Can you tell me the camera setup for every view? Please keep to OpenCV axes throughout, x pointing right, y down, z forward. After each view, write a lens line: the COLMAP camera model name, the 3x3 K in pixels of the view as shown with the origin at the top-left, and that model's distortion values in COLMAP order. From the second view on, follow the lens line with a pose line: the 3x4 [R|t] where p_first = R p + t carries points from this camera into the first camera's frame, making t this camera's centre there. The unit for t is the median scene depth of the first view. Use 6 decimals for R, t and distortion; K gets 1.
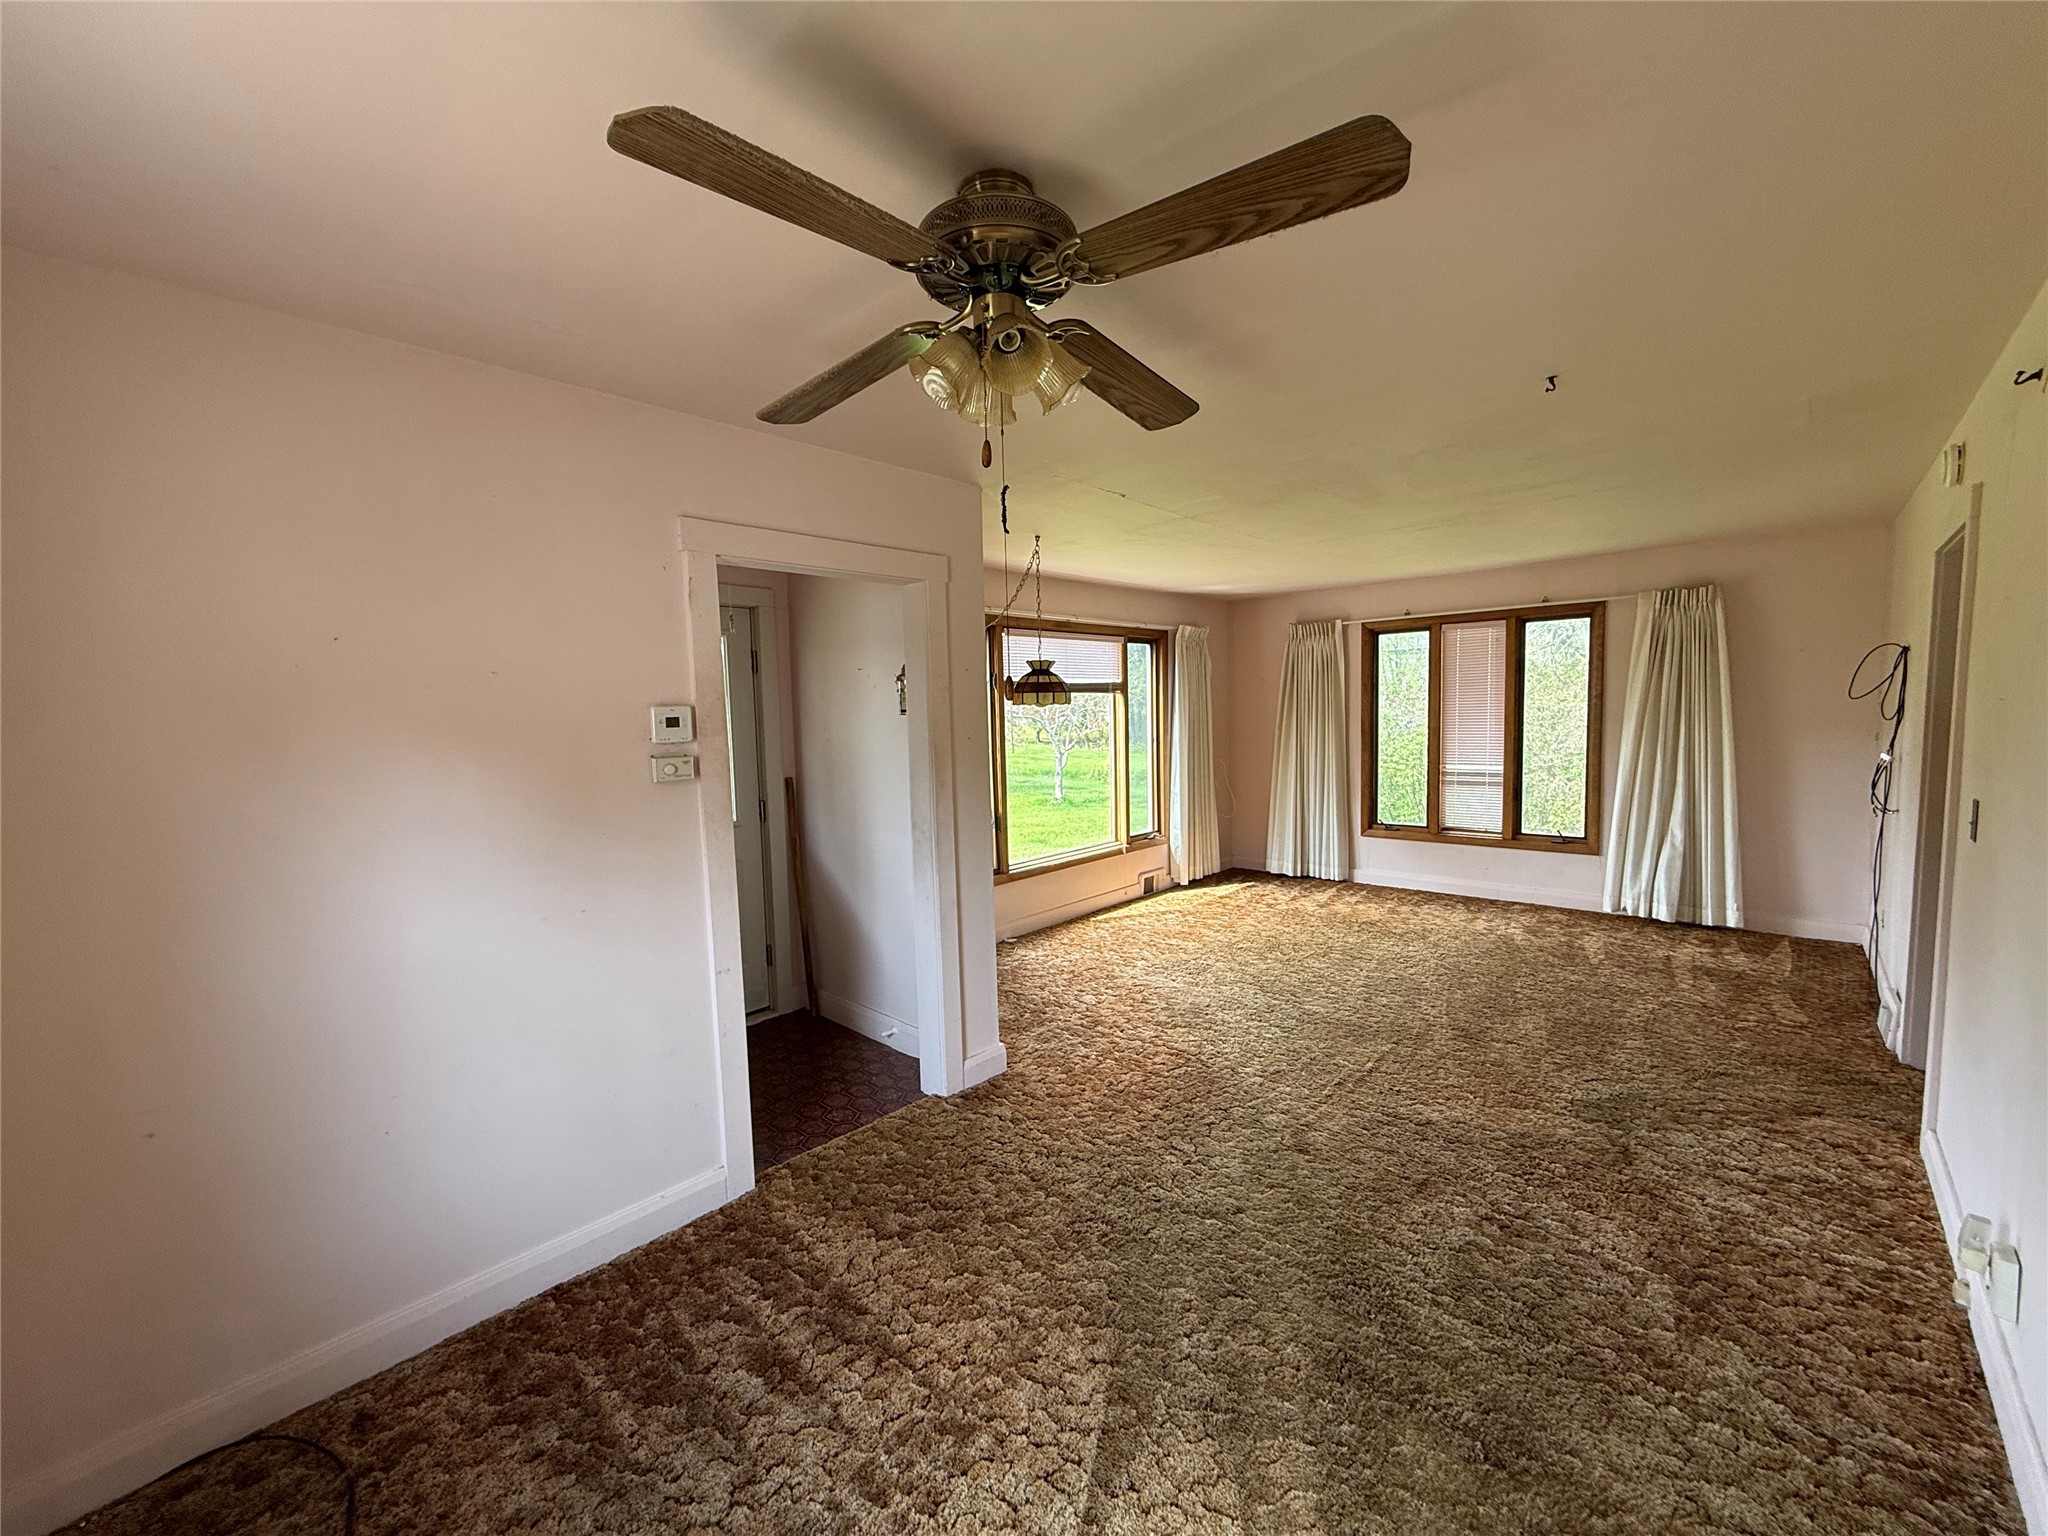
lens RADIAL K [[815.2, 0, 1021.9], [0, 815.2, 773.5], [0, 0, 1]] dist [0.001159, 0.000212]
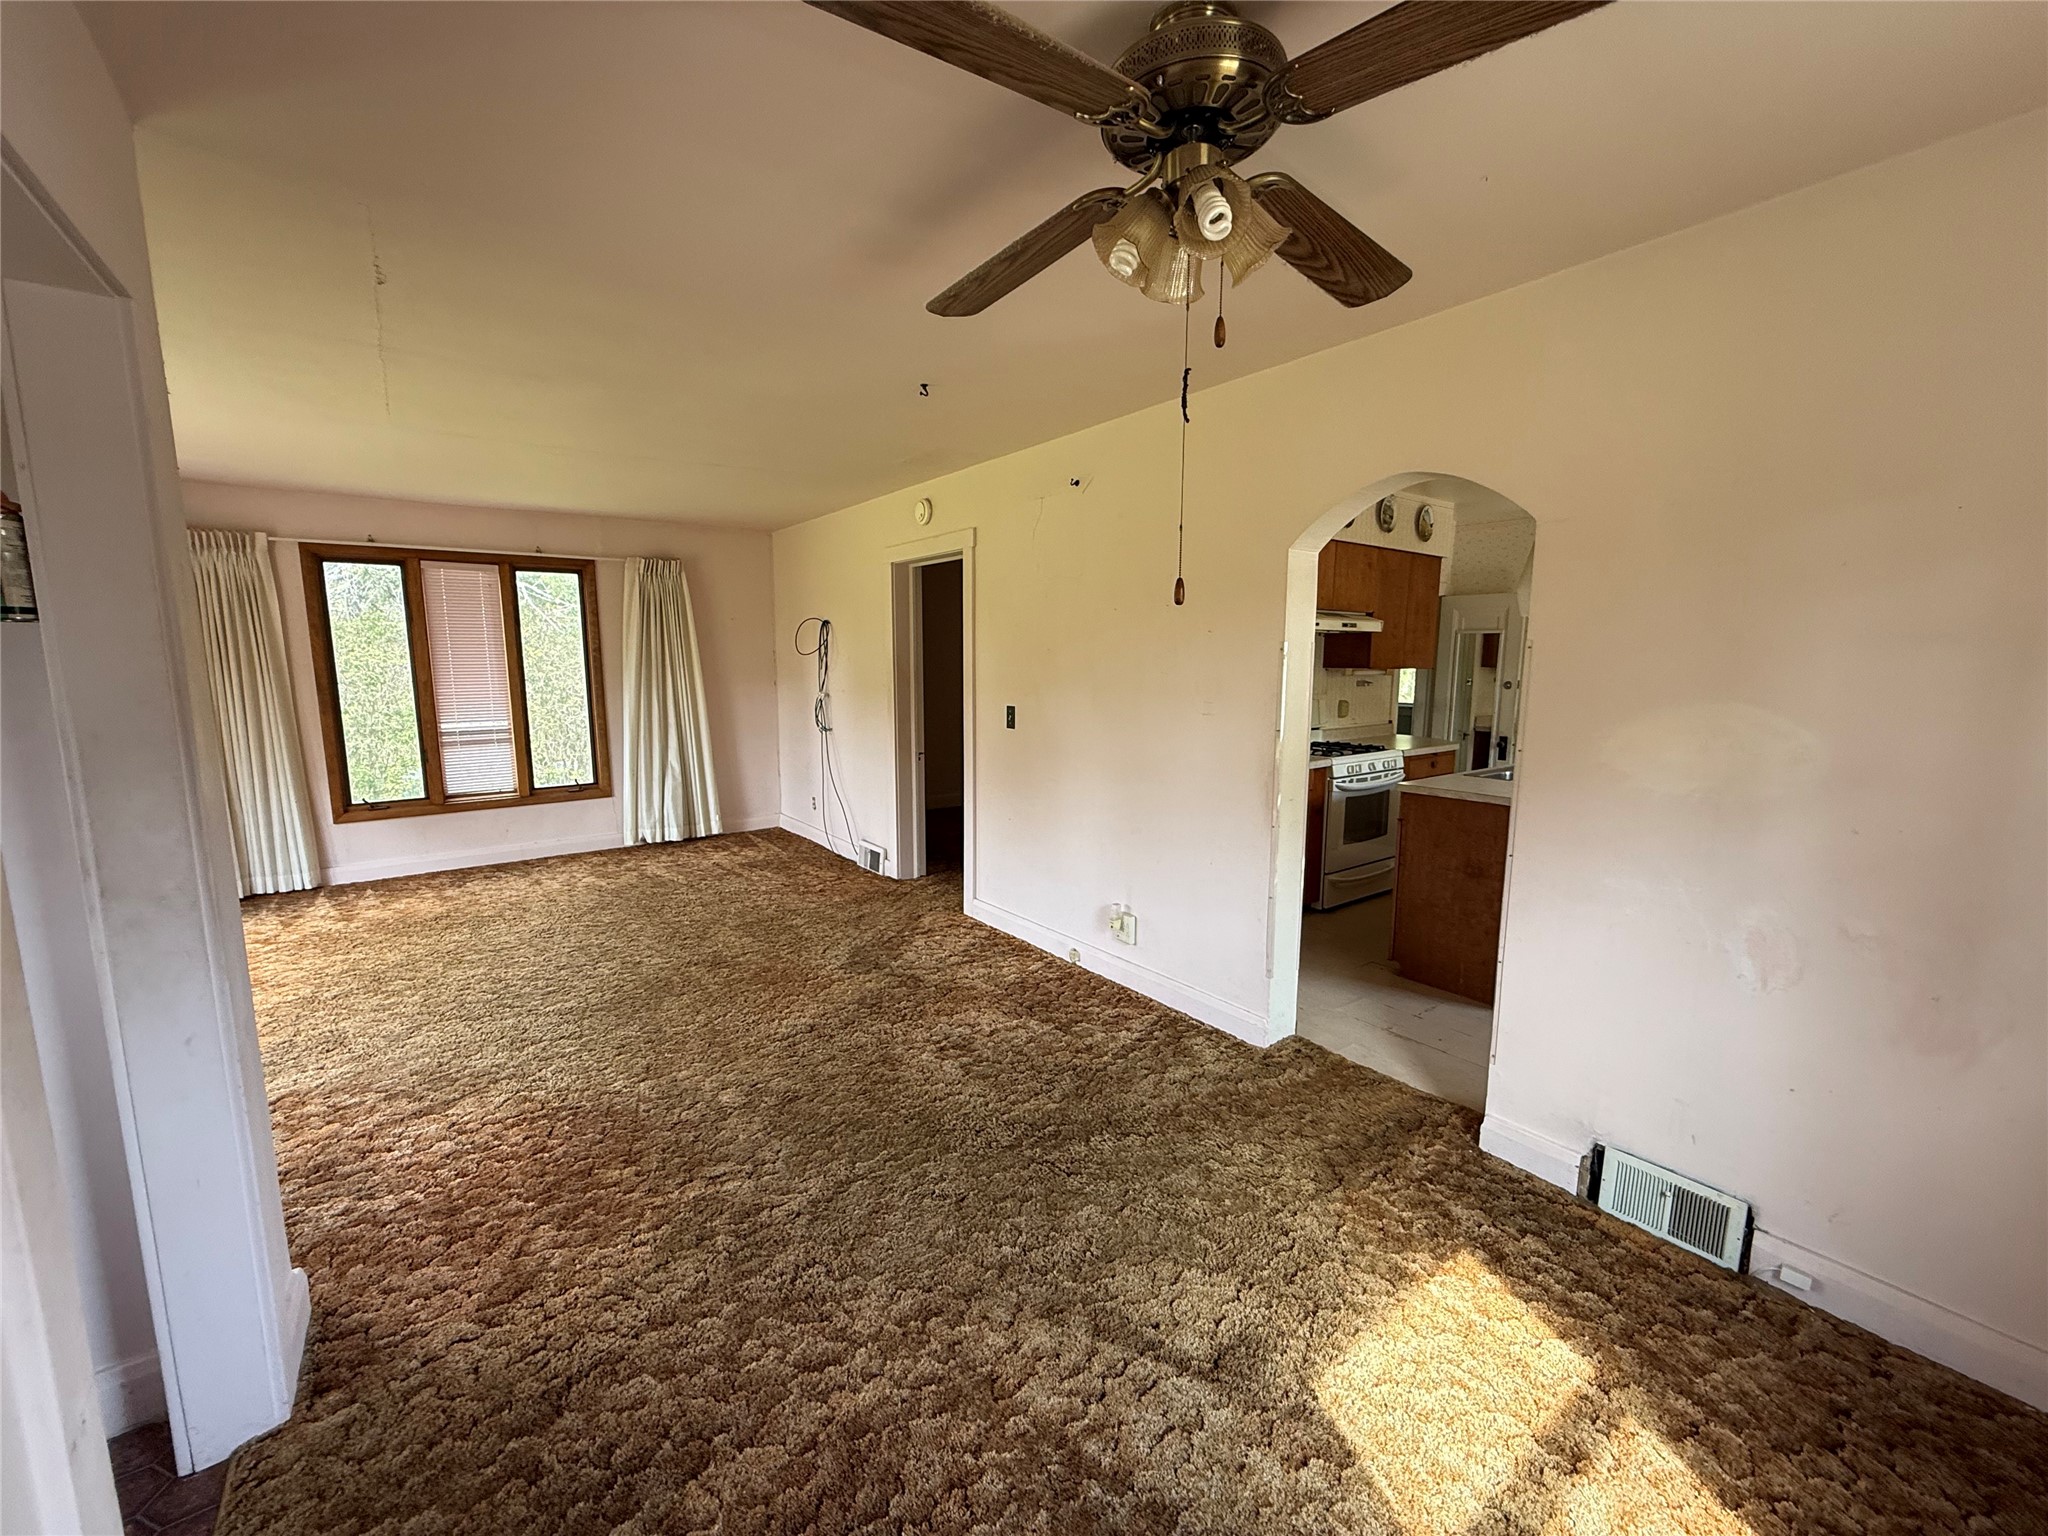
lens RADIAL K [[815.2, 0, 1010.4], [0, 815.2, 776.0], [0, 0, 1]] dist [0.001159, 0.000212]
pose [[0.182290, -0.118460, 0.976083, -0.266447], [0.075149, 0.991491, 0.106295, -0.003028], [-0.980369, 0.053975, 0.189641, 0.277024]]
